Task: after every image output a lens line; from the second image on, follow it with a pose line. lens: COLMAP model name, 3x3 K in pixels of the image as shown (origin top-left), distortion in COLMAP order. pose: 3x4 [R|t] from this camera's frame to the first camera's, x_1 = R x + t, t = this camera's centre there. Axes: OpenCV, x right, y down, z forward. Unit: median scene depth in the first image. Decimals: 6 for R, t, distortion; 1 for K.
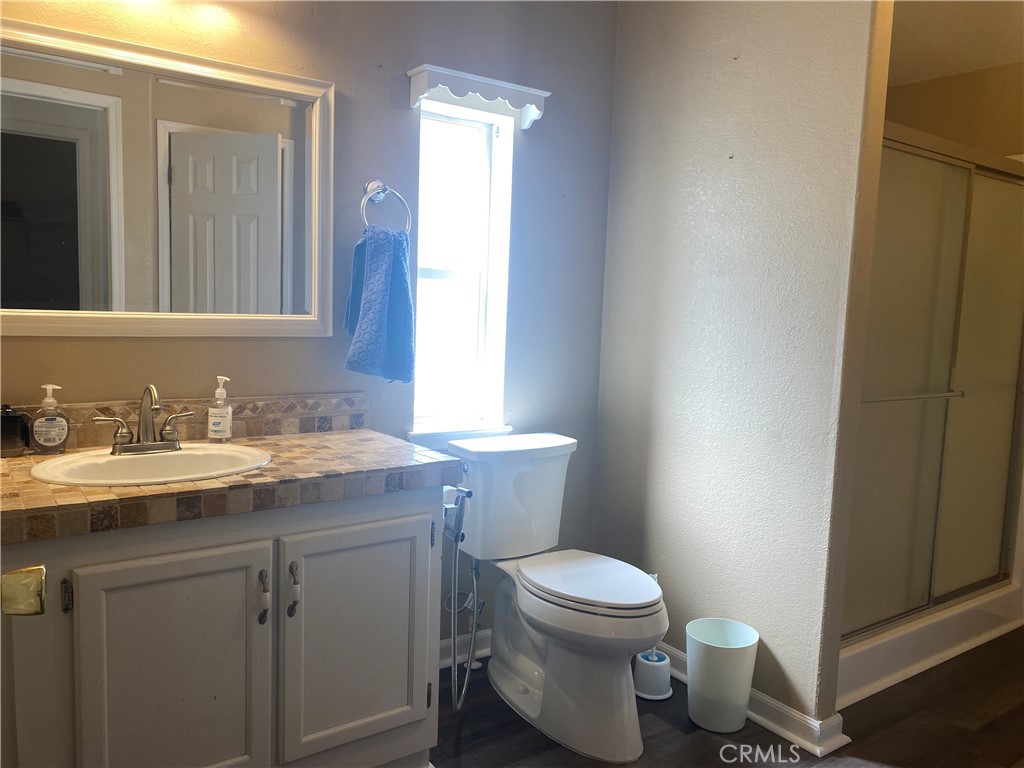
lens RADIAL K [[792.3, 0, 512.3], [0, 792.3, 372.4], [0, 0, 1]] dist [-0.000189, 0.007269]
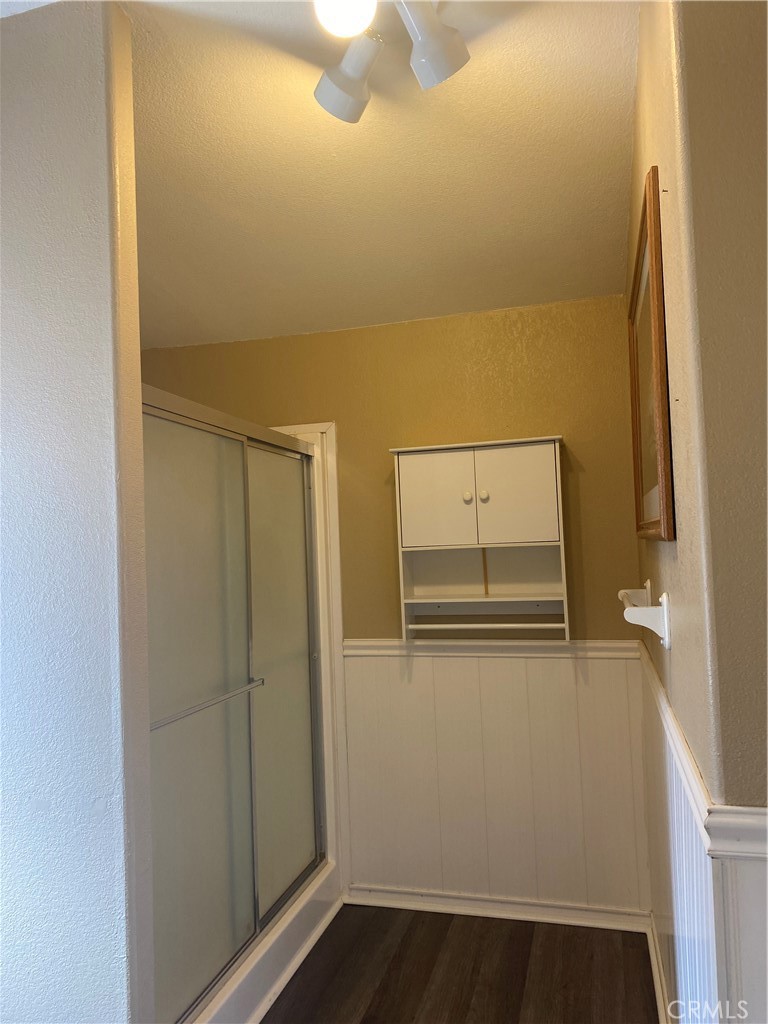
lens RADIAL K [[781.0, 0, 382.0], [0, 781.0, 510.7], [0, 0, 1]] dist [0.016048, -0.003062]
pose [[0.771921, -0.036738, 0.634656, 0.143436], [0.130119, 0.986324, -0.101166, -0.075980], [-0.622259, 0.160673, 0.766145, 0.252299]]
